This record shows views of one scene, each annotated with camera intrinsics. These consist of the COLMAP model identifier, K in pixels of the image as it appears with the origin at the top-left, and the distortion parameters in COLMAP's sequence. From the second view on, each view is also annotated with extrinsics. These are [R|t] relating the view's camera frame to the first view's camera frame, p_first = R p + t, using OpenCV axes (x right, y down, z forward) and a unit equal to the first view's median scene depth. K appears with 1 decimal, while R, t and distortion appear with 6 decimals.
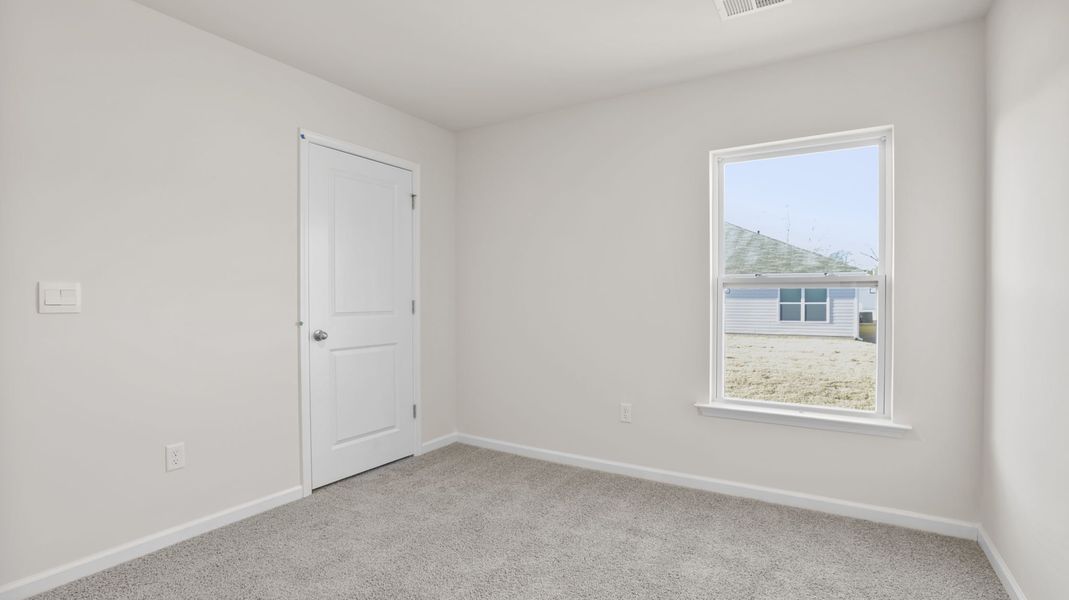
lens RADIAL K [[497.0, 0, 529.9], [0, 497.0, 288.8], [0, 0, 1]] dist [-0.050581, 0.021855]
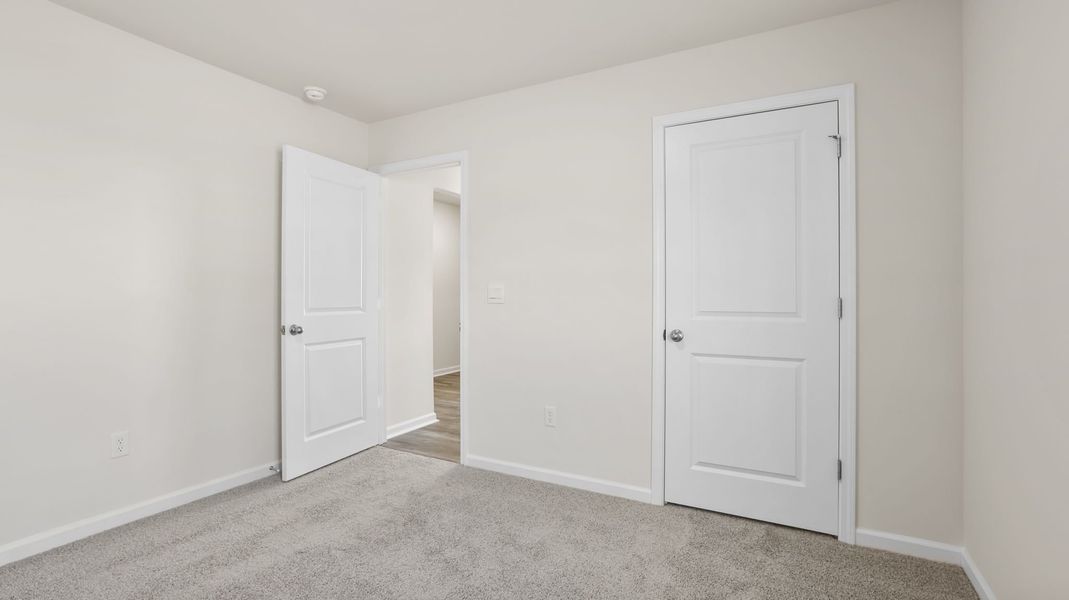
lens RADIAL K [[497.0, 0, 529.9], [0, 497.0, 288.8], [0, 0, 1]] dist [-0.050581, 0.021855]
pose [[0.059104, 0.002507, -0.998249, 0.431497], [0.021170, 0.999769, 0.003765, 0.000749], [0.998027, -0.021356, 0.059038, 0.652790]]
